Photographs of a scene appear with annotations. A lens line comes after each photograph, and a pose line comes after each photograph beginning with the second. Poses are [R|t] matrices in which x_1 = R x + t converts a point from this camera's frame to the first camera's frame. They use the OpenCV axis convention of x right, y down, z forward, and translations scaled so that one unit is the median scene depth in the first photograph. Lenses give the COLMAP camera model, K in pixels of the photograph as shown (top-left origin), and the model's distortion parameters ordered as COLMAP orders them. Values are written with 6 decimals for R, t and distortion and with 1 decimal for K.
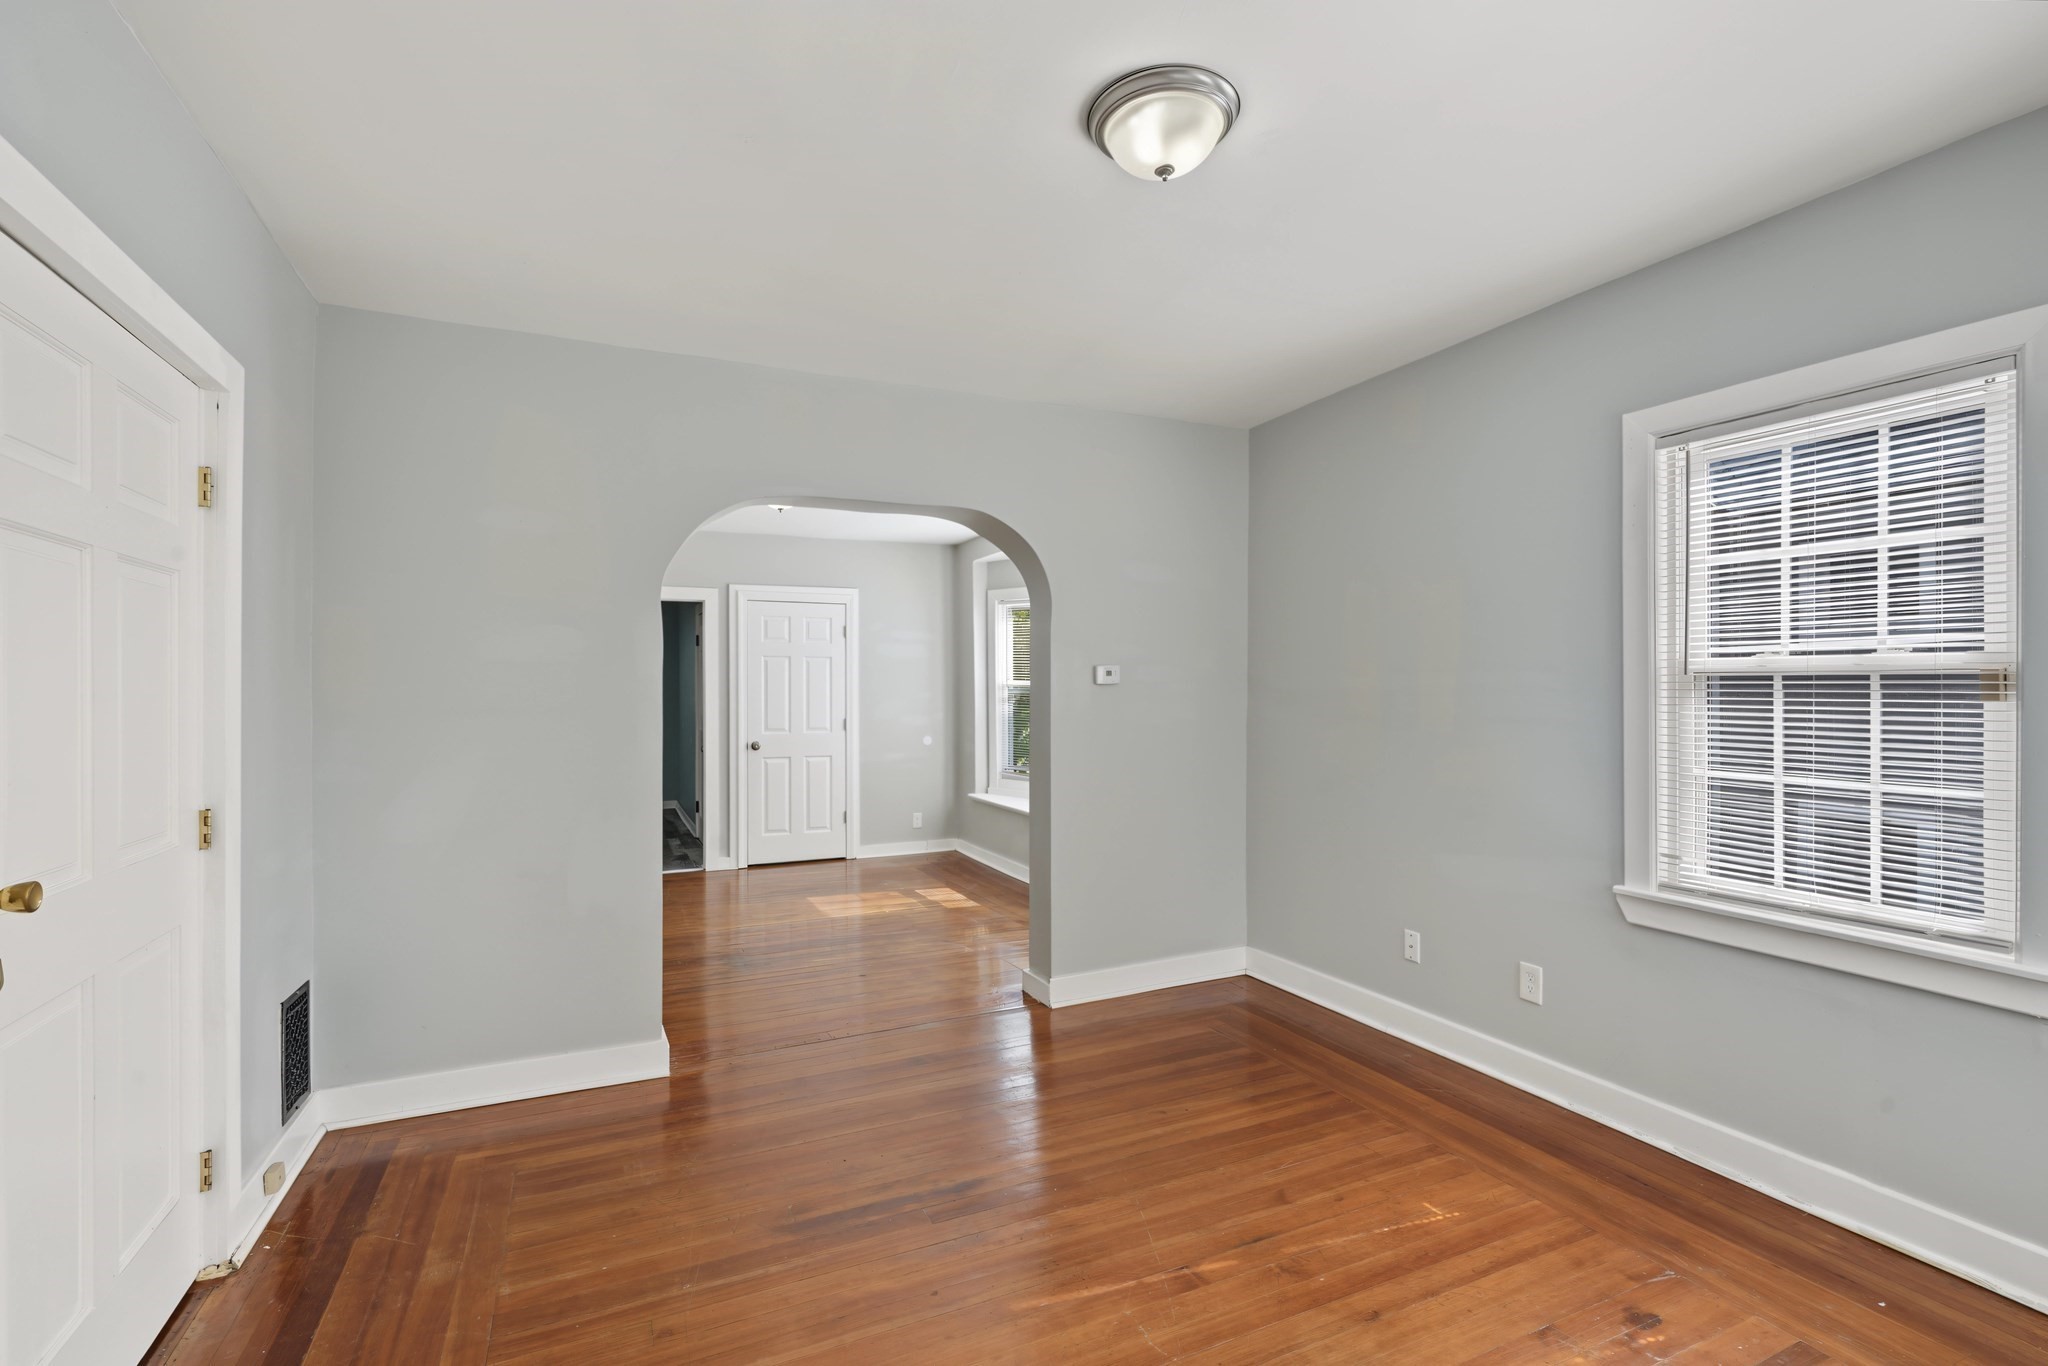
lens RADIAL K [[938.8, 0, 1023.0], [0, 938.8, 678.1], [0, 0, 1]] dist [-0.001541, 0.001102]
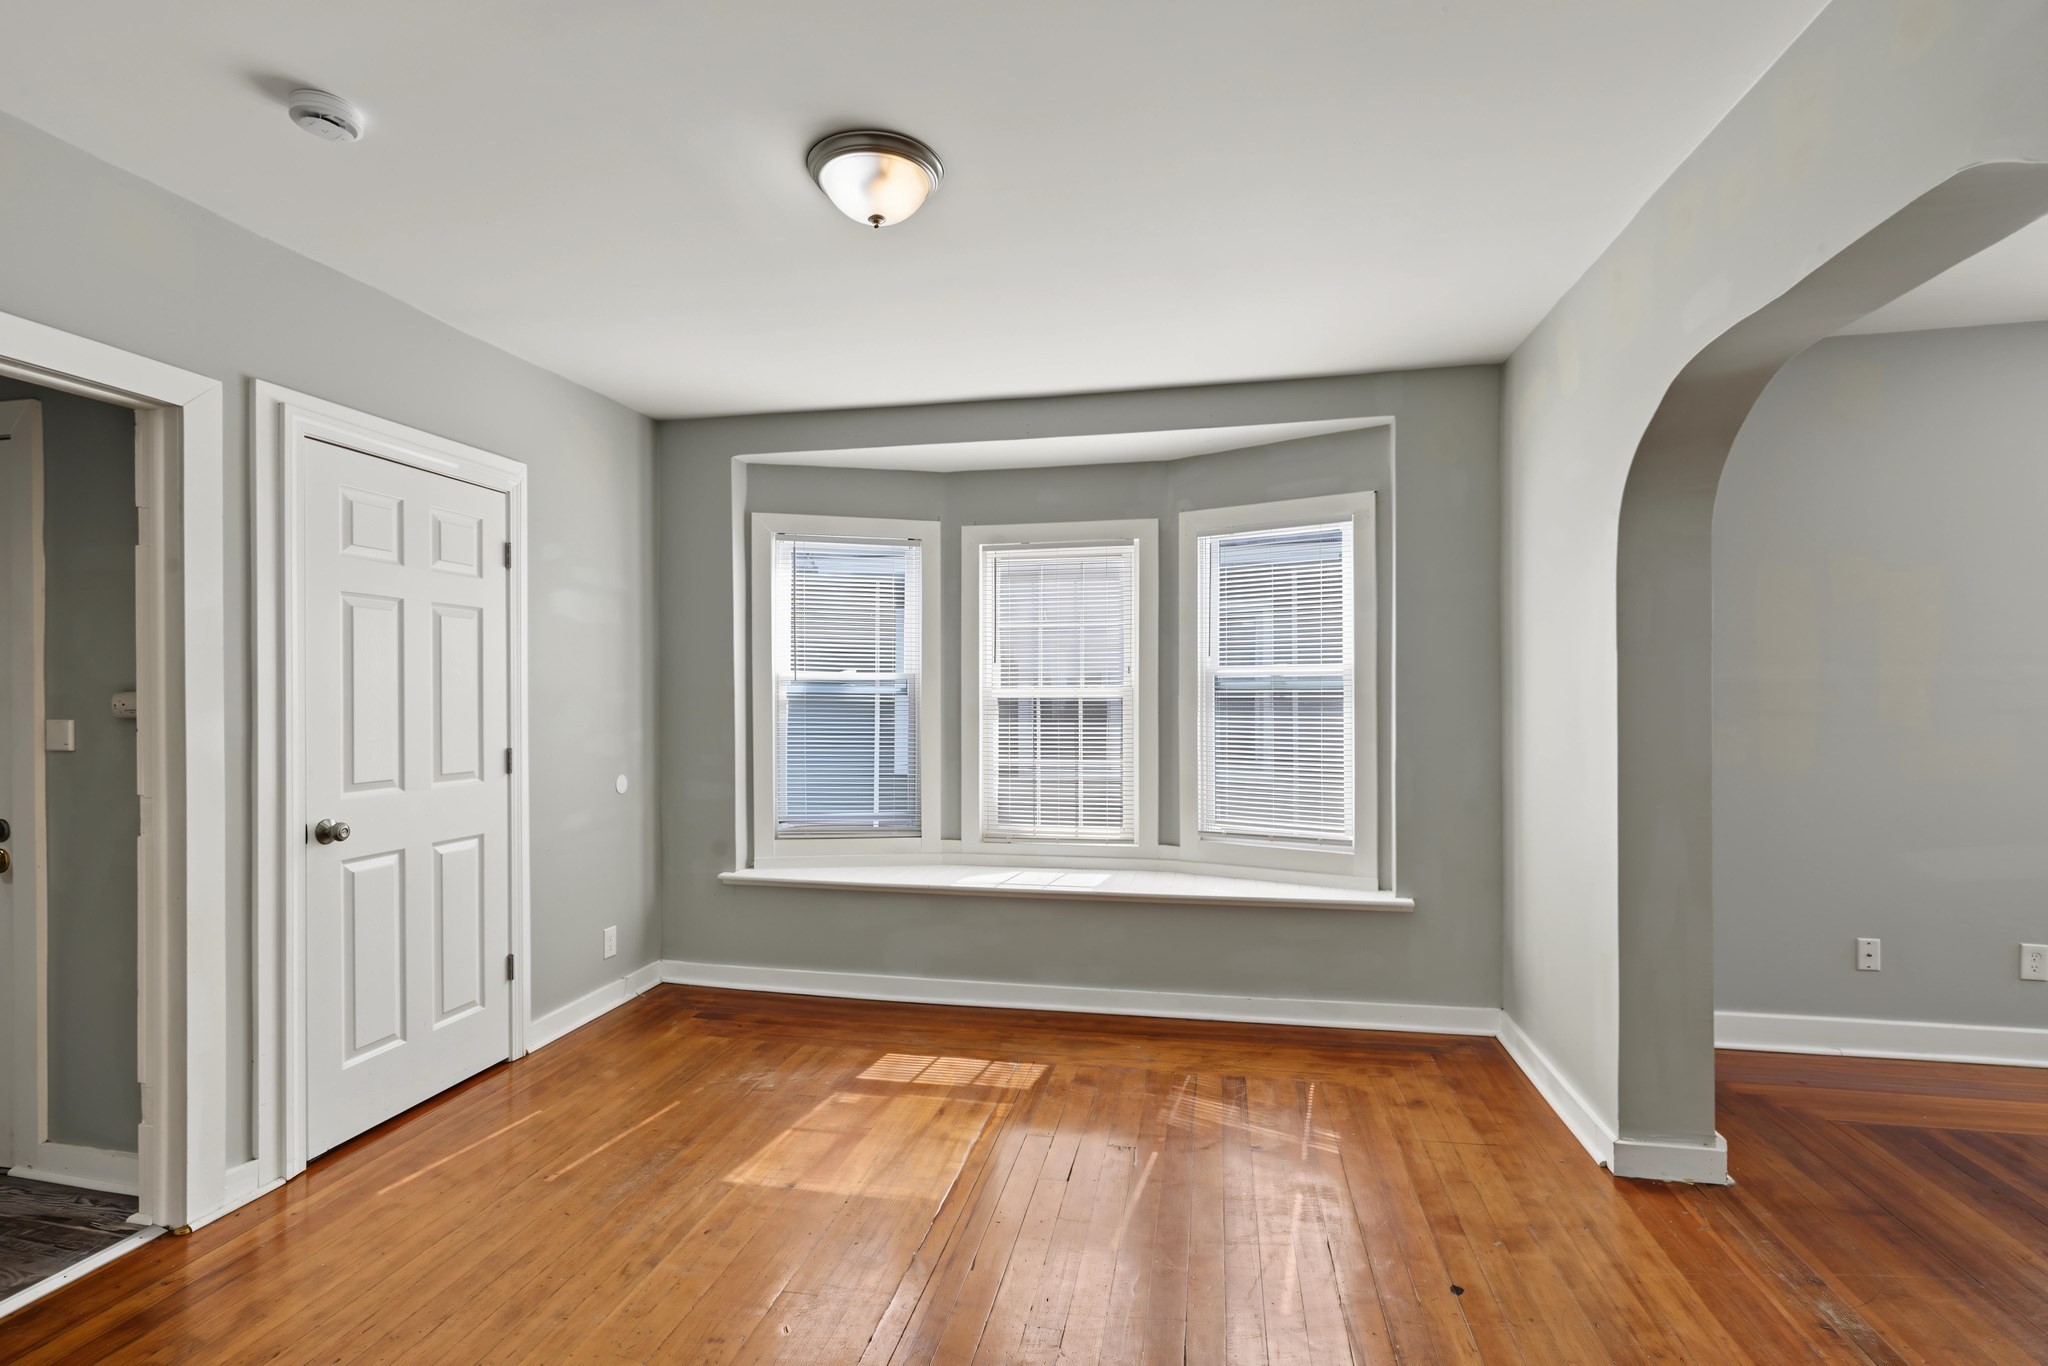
lens RADIAL K [[925.6, 0, 1024.0], [0, 925.6, 683.0], [0, 0, 1]] dist [-0.003159, 0.000099]
pose [[0.596203, 0.012088, 0.802742, -0.991241], [-0.008216, 0.999926, -0.008956, 0.035085], [-0.802791, -0.001256, 0.596259, 1.342091]]
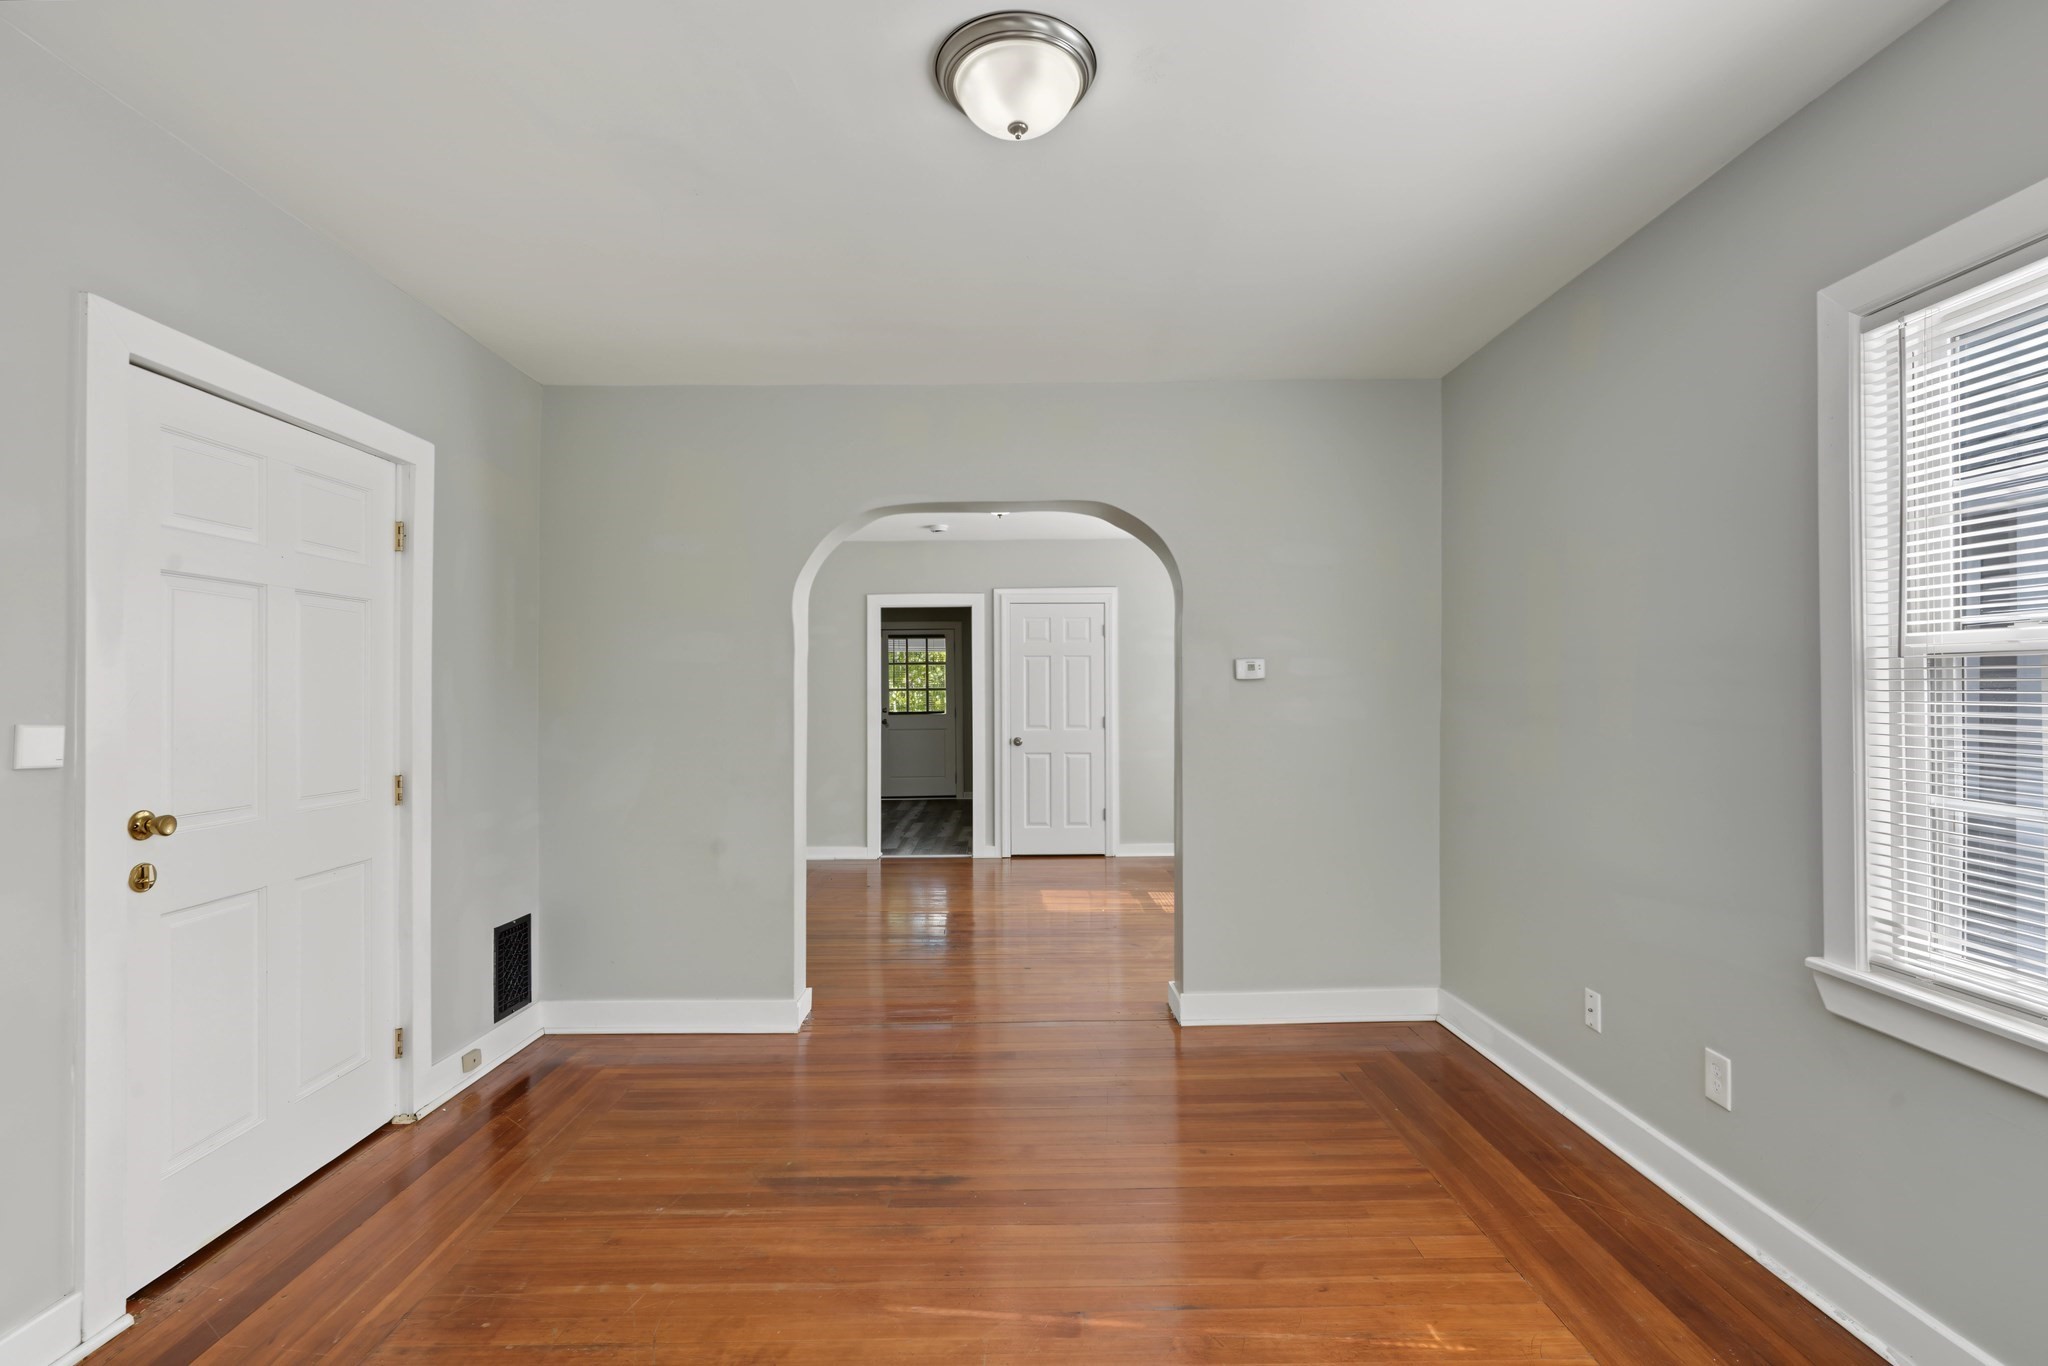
lens RADIAL K [[942.8, 0, 1016.8], [0, 942.8, 676.9], [0, 0, 1]] dist [0.000527, 0.000246]
pose [[0.909573, -0.008011, -0.415466, 0.364455], [0.007658, 0.999968, -0.002515, 0.006445], [0.415473, -0.000894, 0.909605, 0.099095]]
